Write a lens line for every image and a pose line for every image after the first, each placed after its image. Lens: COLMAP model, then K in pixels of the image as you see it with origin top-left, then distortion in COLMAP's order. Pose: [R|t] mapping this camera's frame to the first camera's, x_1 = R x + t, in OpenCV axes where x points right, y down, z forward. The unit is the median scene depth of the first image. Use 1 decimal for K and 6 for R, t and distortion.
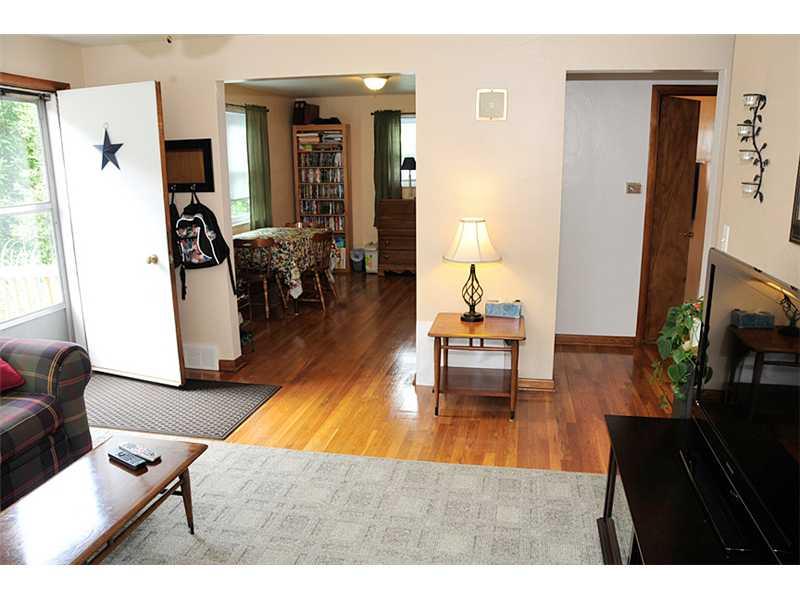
lens RADIAL K [[632.8, 0, 398.4], [0, 632.8, 301.3], [0, 0, 1]] dist [-0.127095, 0.063909]
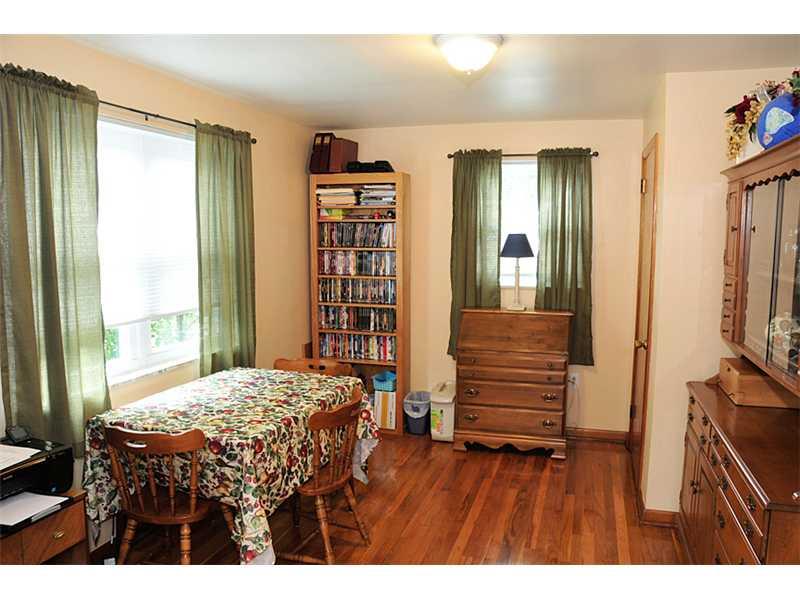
lens RADIAL K [[632.8, 0, 404.6], [0, 632.8, 302.9], [0, 0, 1]] dist [-0.127095, 0.063909]
pose [[0.995515, 0.024285, -0.091439, -0.038663], [-0.034409, 0.993243, -0.110834, -0.144087], [0.088129, 0.113483, 0.989624, 0.623693]]
